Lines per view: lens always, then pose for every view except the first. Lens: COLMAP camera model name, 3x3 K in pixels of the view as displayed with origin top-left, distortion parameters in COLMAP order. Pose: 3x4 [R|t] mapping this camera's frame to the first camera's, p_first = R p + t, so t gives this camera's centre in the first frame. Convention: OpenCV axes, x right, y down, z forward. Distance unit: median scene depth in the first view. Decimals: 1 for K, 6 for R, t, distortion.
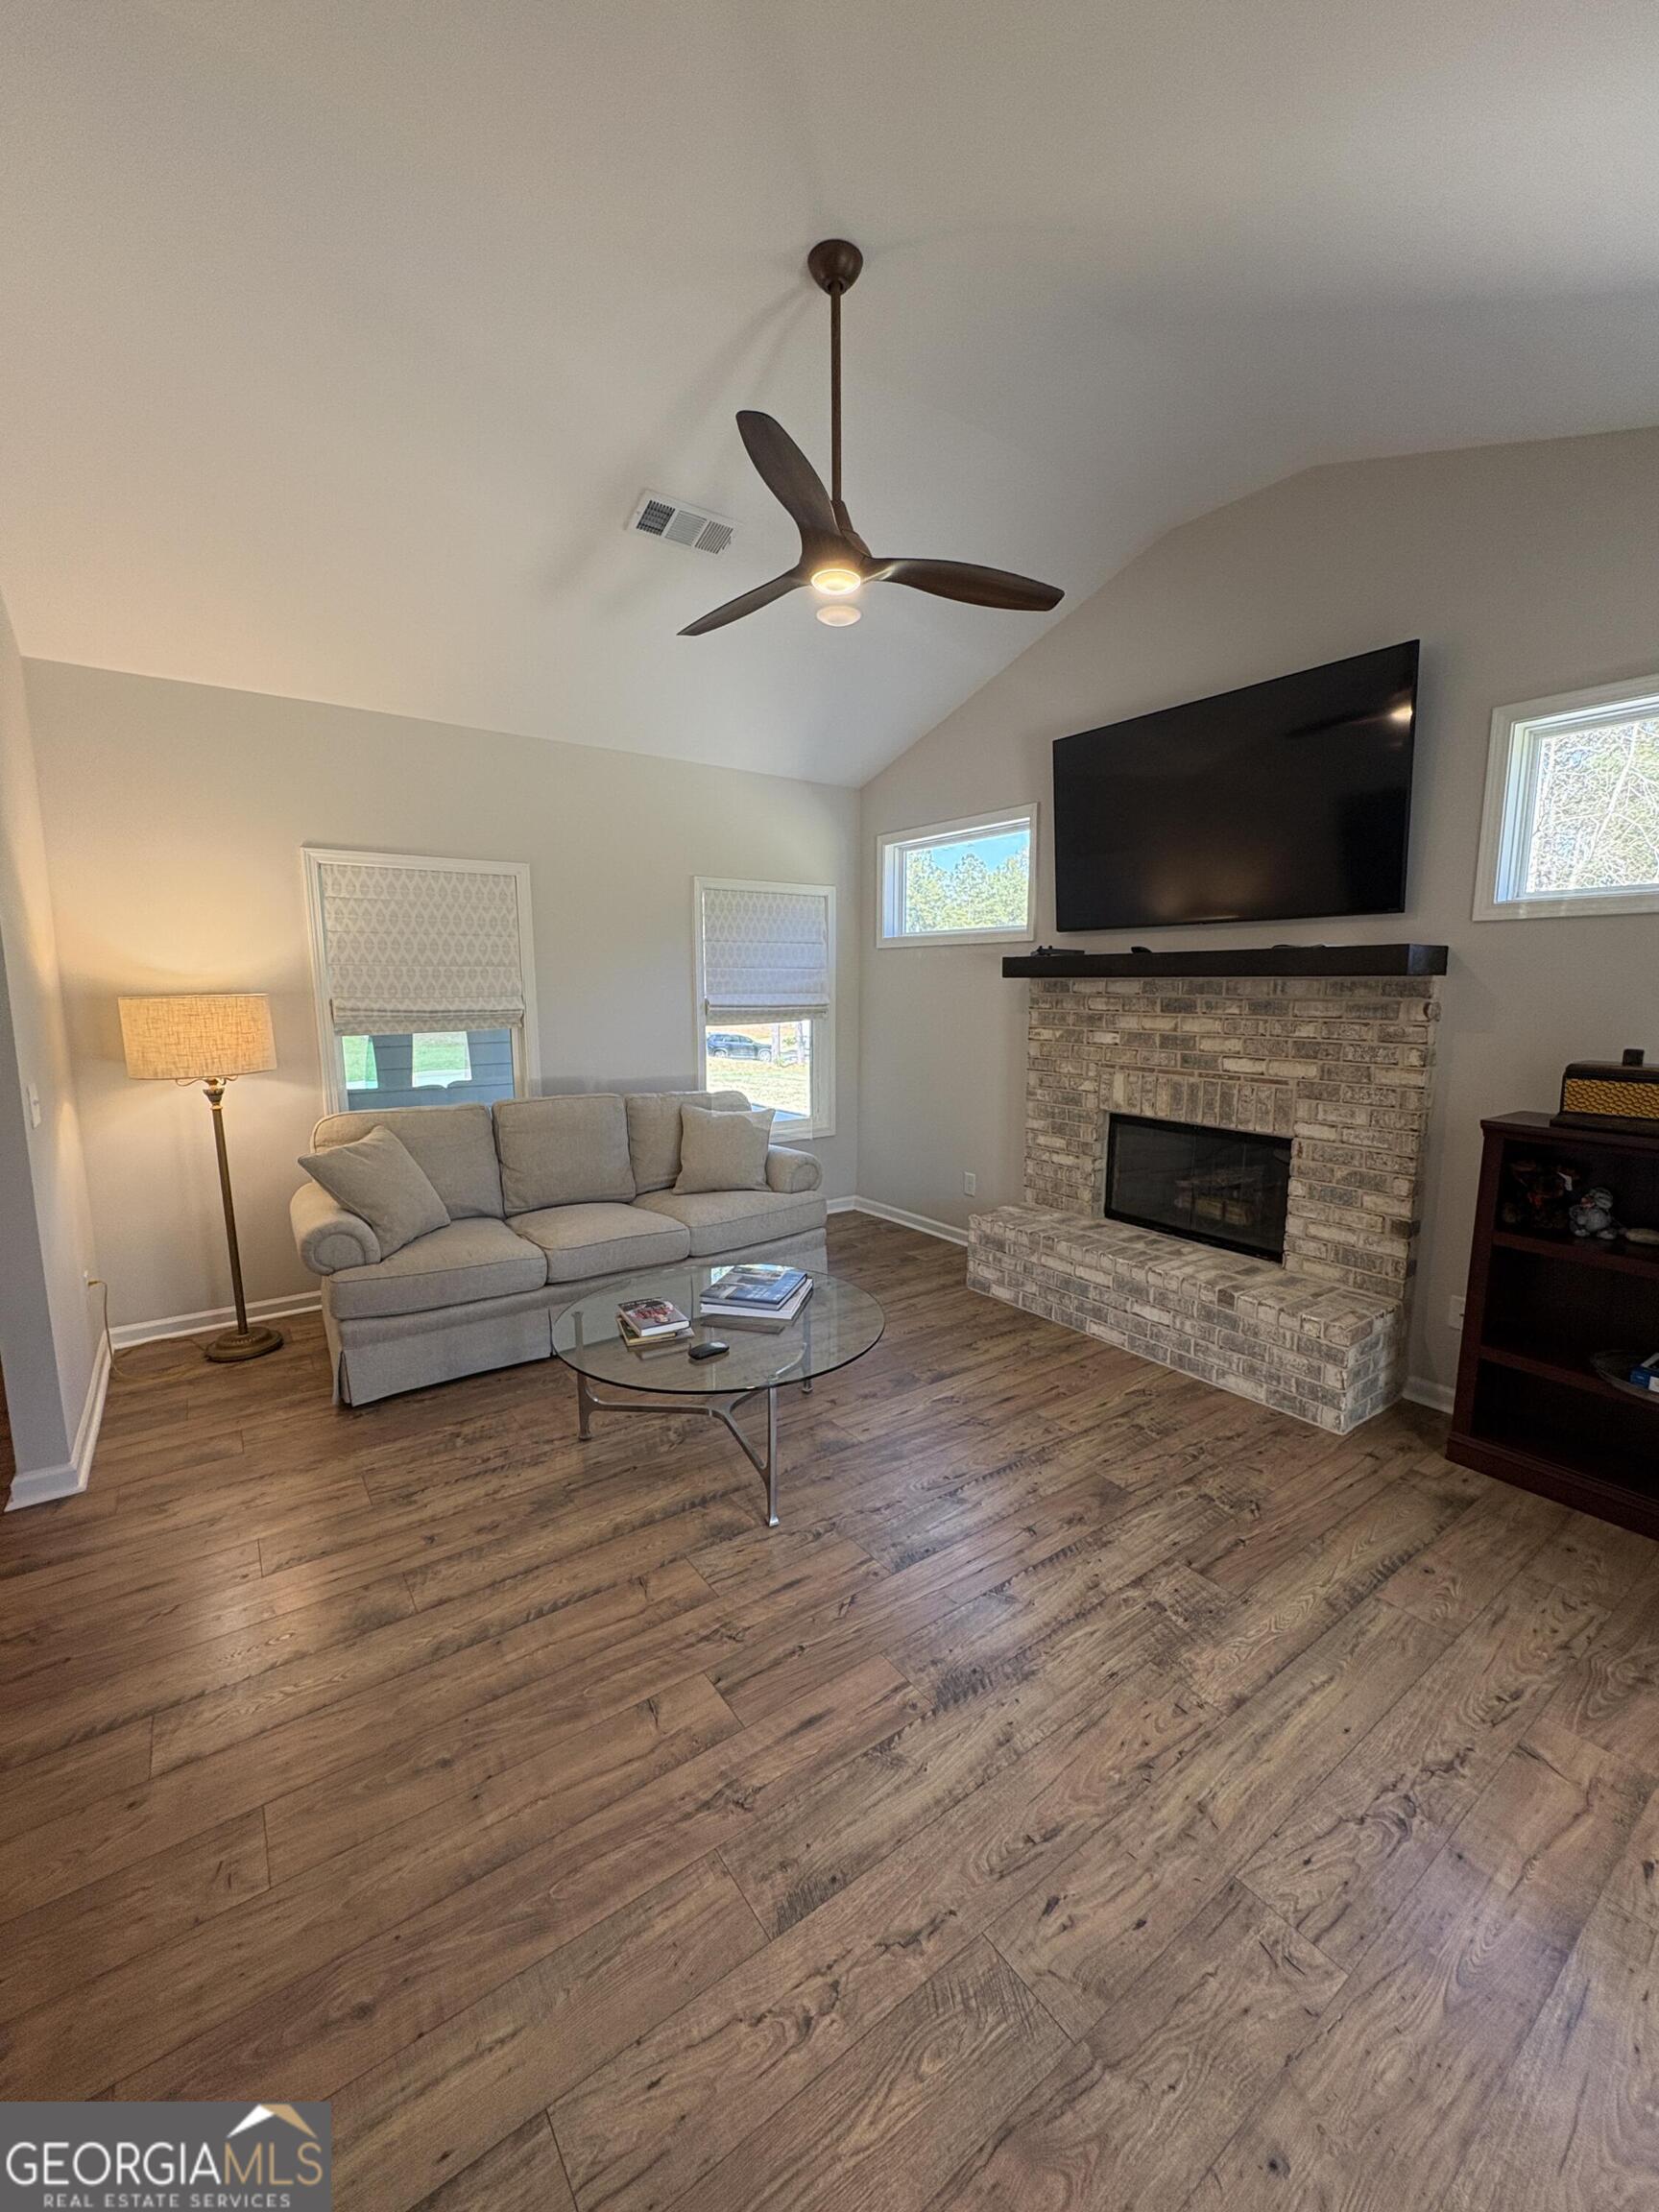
lens RADIAL K [[884.4, 0, 842.1], [0, 884.4, 1110.9], [0, 0, 1]] dist [0.001110, 0.000726]
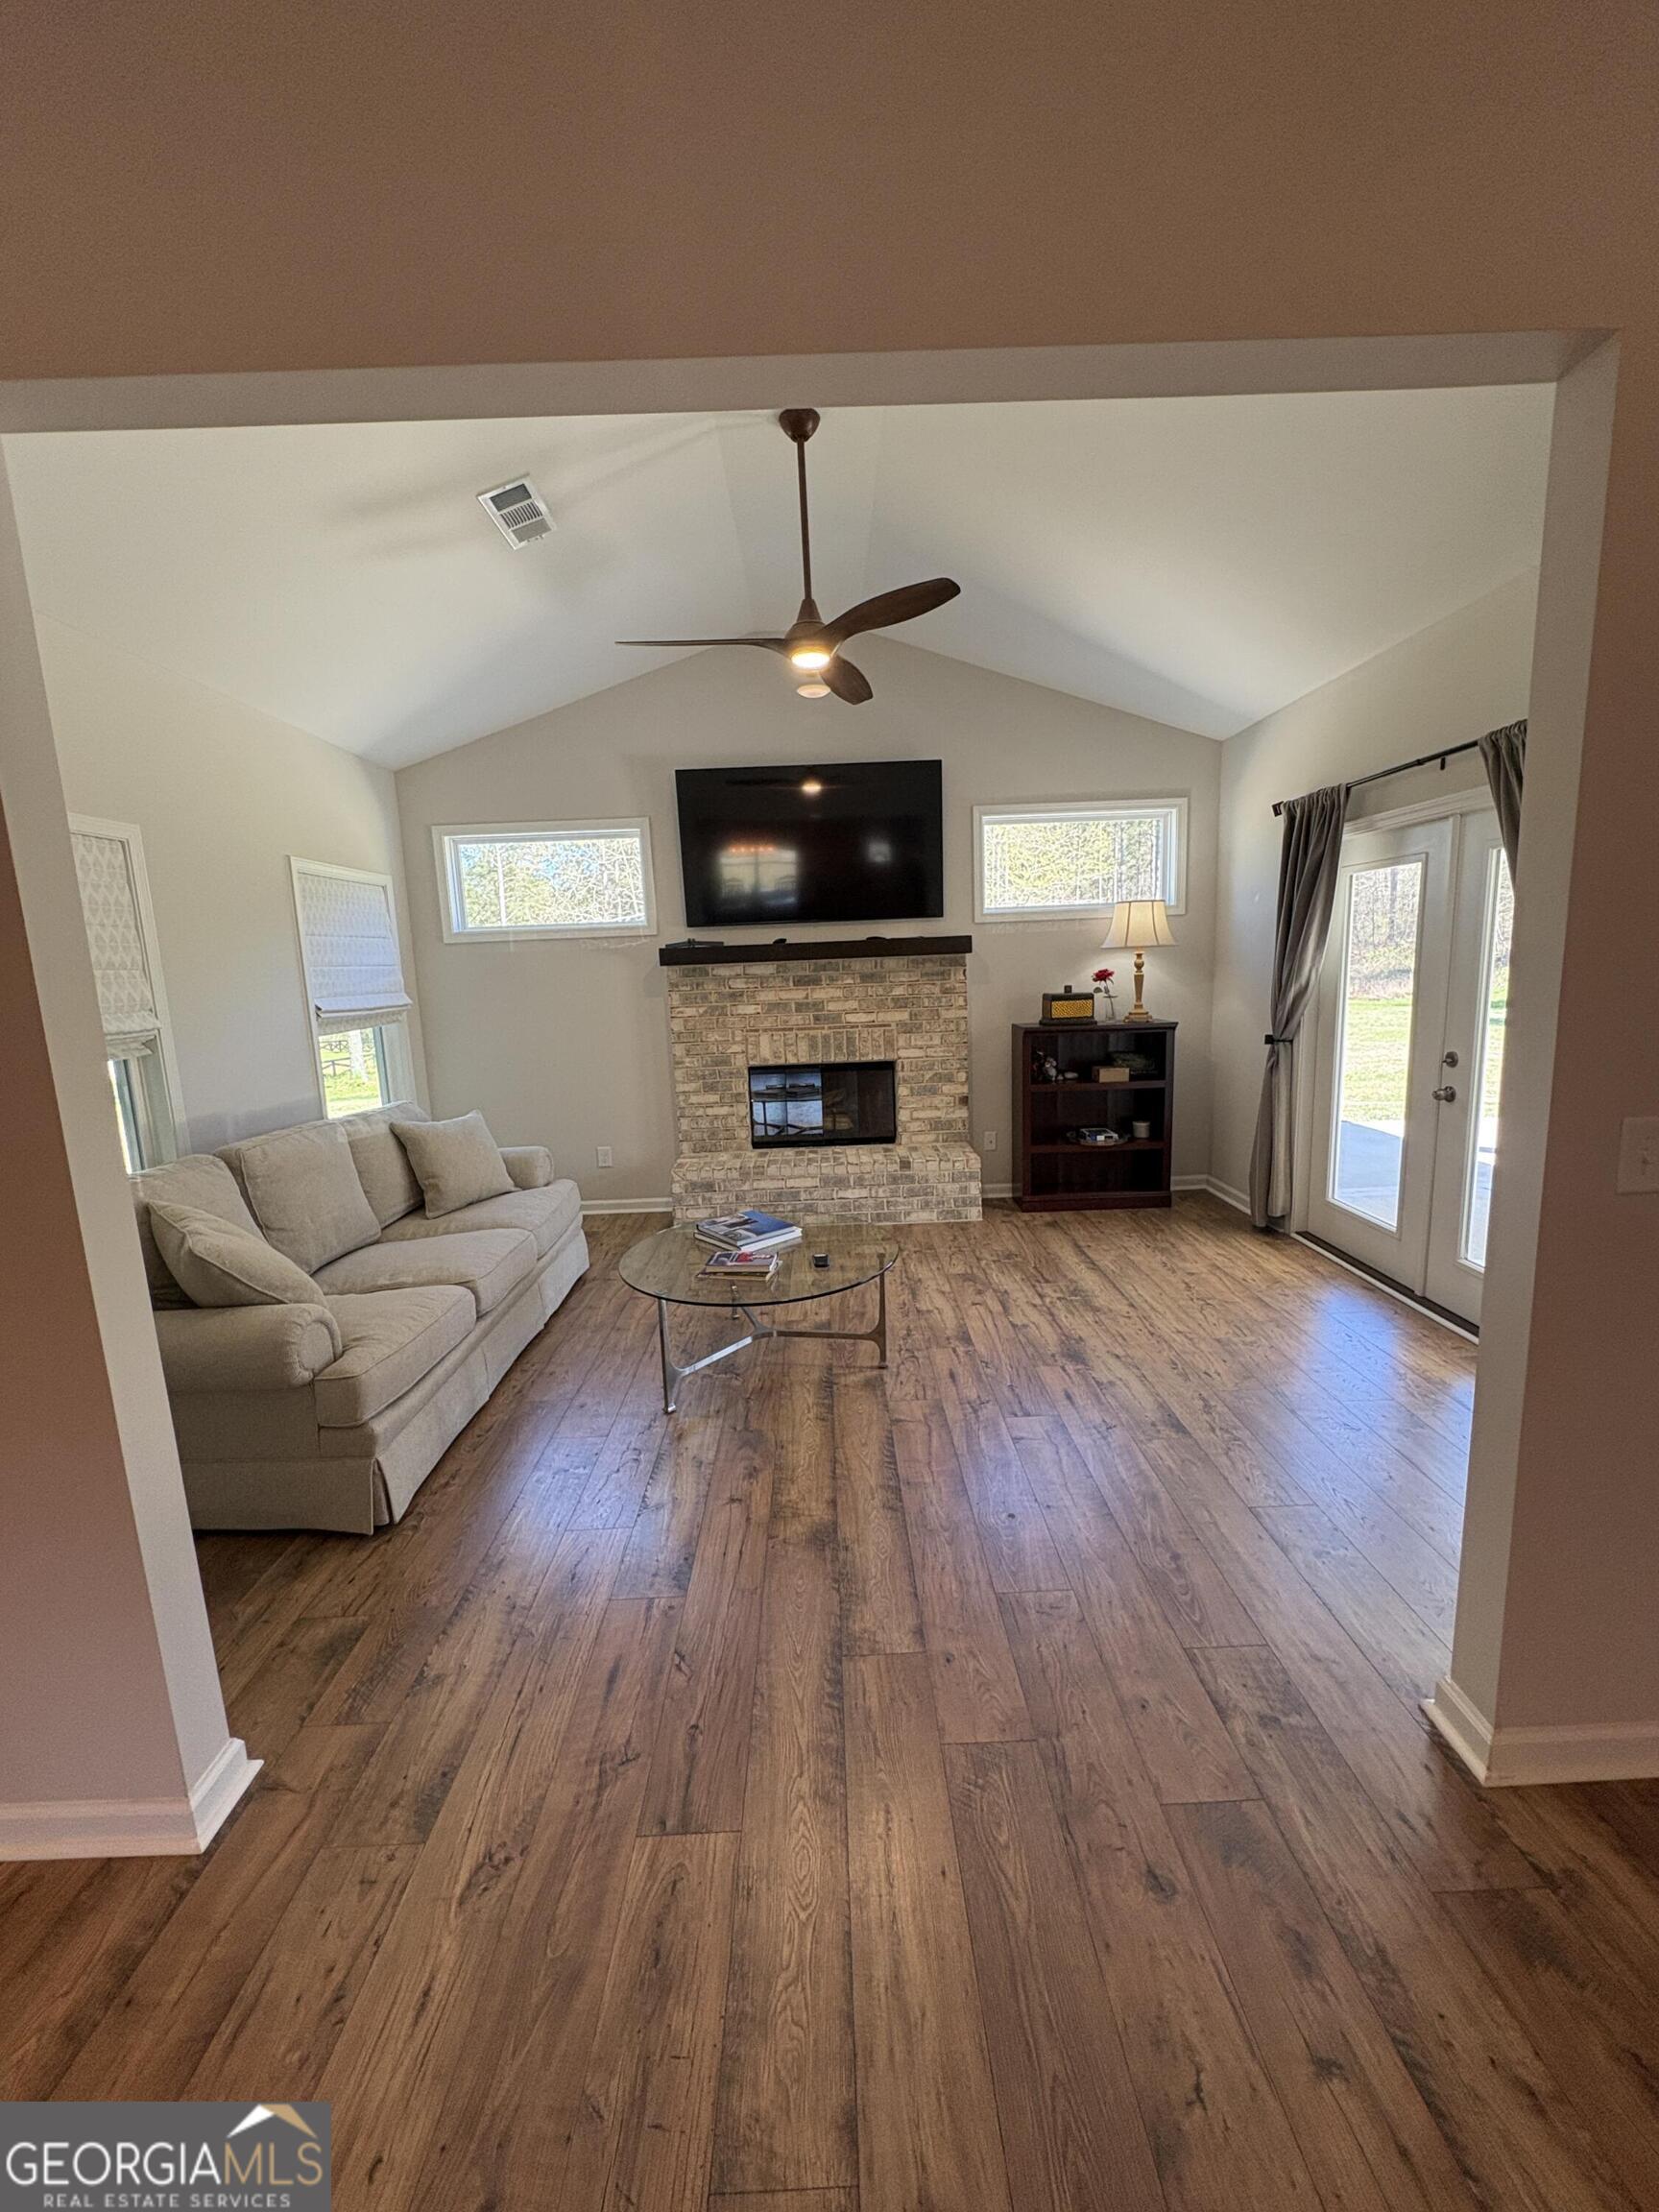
lens RADIAL K [[884.4, 0, 831.9], [0, 884.4, 1112.4], [0, 0, 1]] dist [0.001110, 0.000726]
pose [[0.568422, -0.159990, 0.807031, -0.833100], [0.158992, 0.983781, 0.083045, -0.026017], [-0.807228, 0.081107, 0.584640, 0.182800]]
